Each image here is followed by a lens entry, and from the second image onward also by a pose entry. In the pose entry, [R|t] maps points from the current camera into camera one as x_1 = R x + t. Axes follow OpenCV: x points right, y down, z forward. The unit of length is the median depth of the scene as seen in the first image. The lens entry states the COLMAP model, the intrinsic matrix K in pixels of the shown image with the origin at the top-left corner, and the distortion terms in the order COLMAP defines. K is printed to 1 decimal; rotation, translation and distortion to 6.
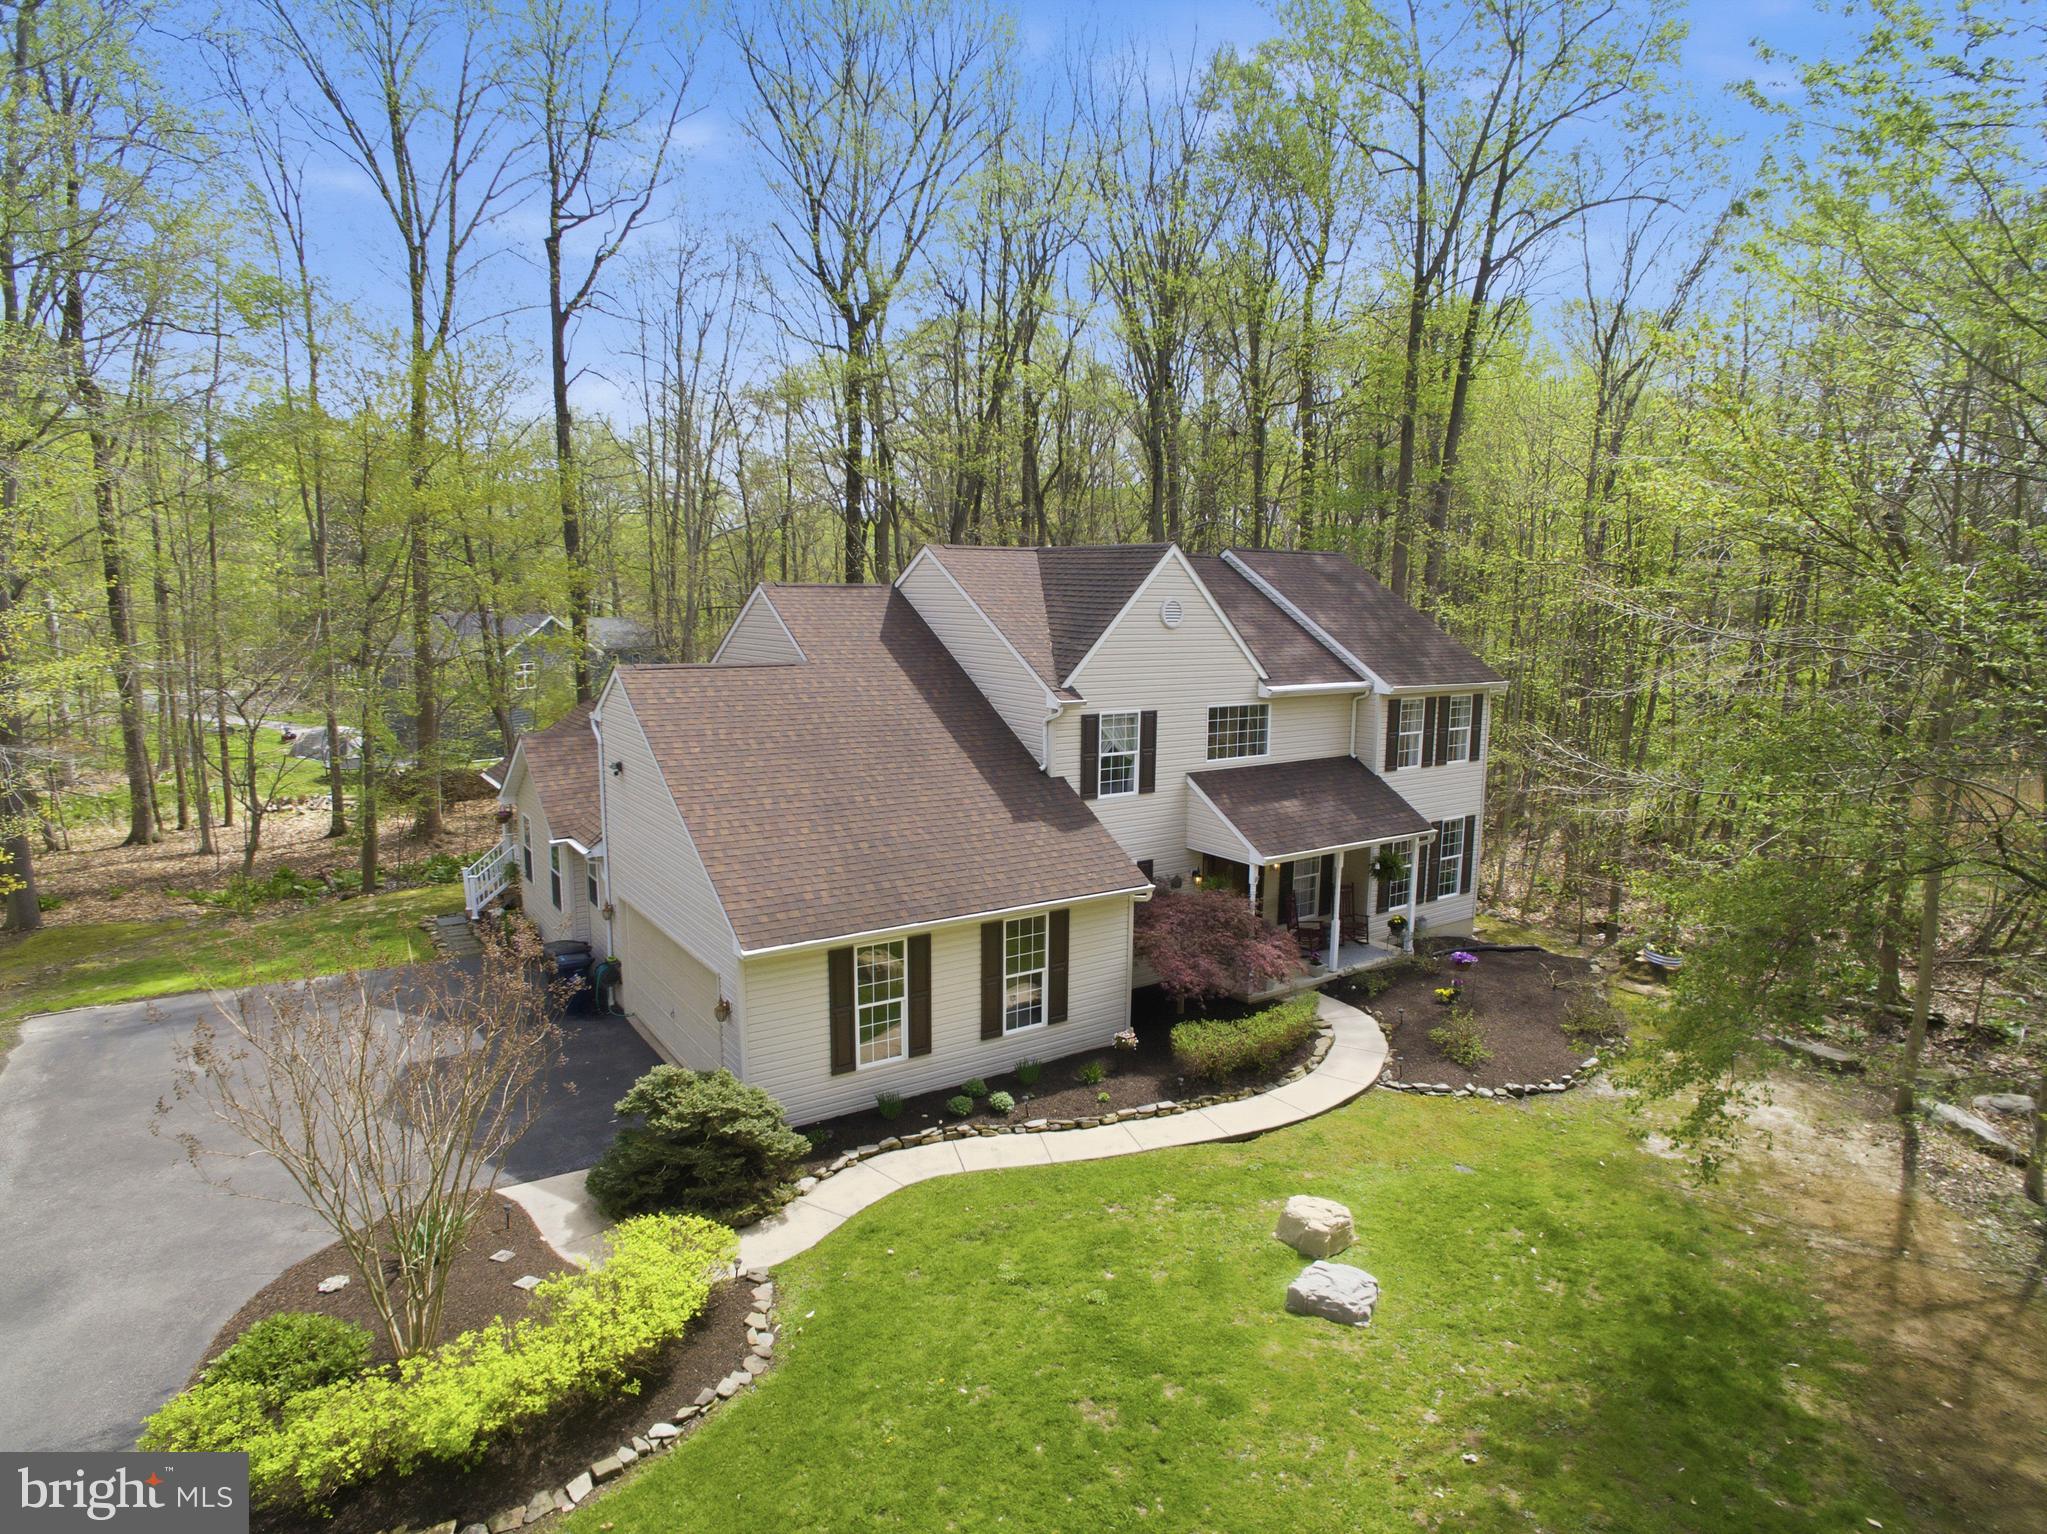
lens RADIAL K [[1183.0, 0, 1049.9], [0, 1183.0, 774.6], [0, 0, 1]] dist [-0.104072, 0.074557]
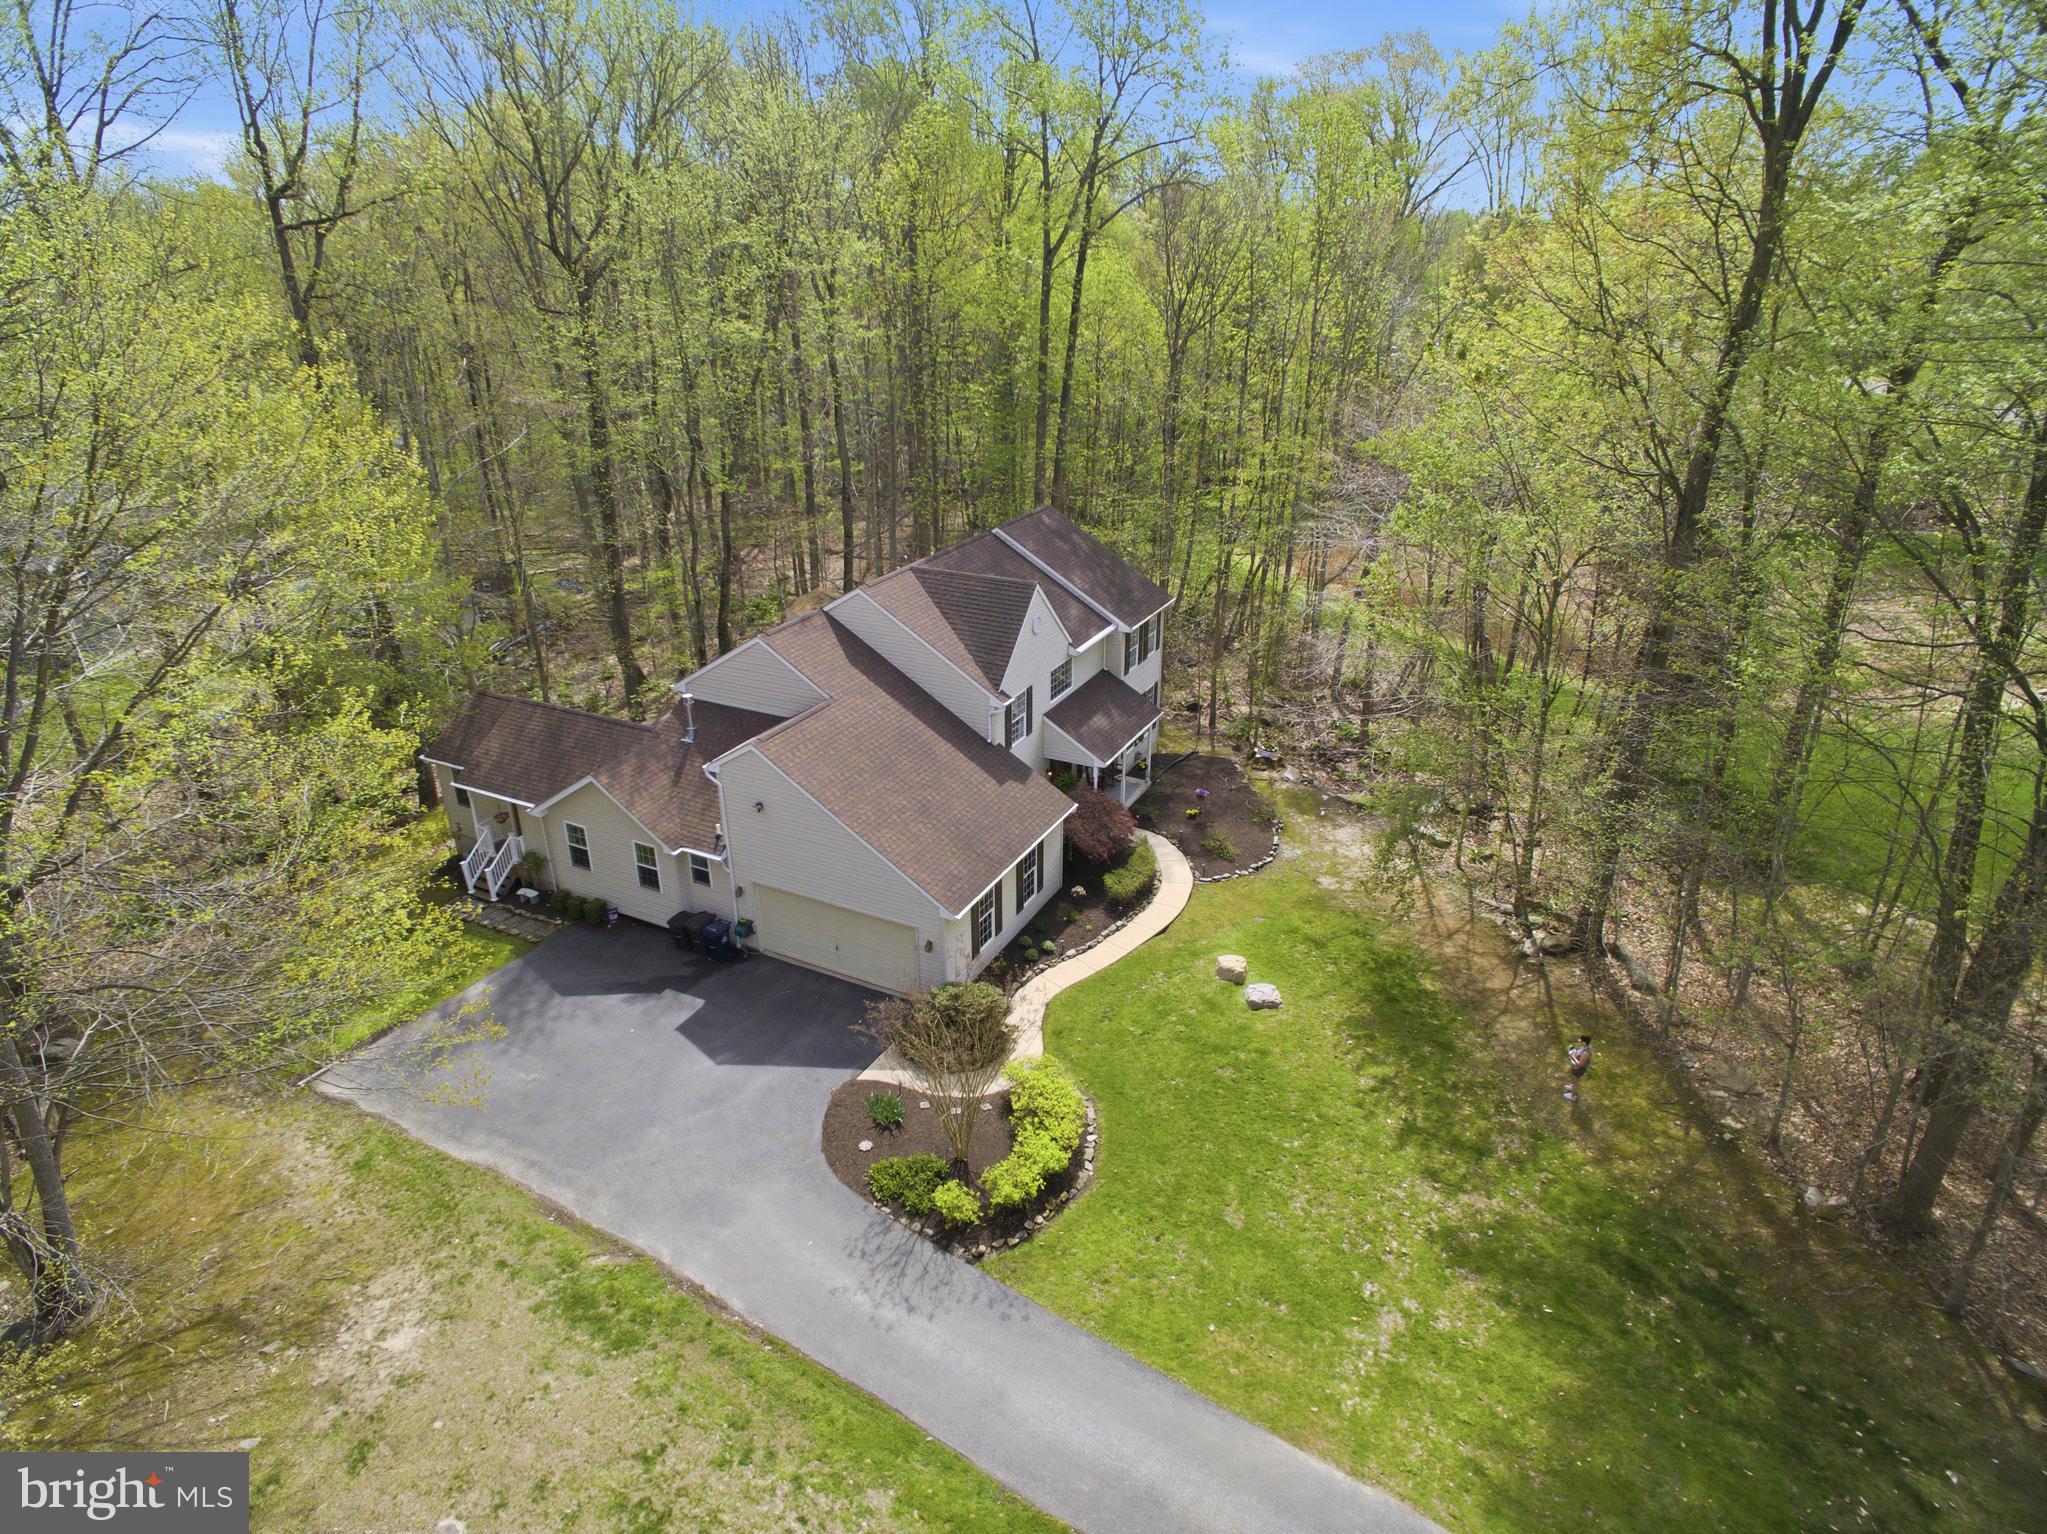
lens RADIAL K [[1183.0, 0, 1049.9], [0, 1183.0, 774.6], [0, 0, 1]] dist [-0.104072, 0.074557]
pose [[0.873713, -0.208367, 0.439554, -0.653646], [0.079602, 0.952675, 0.293382, -0.429379], [-0.479884, -0.221343, 0.848952, -0.428447]]
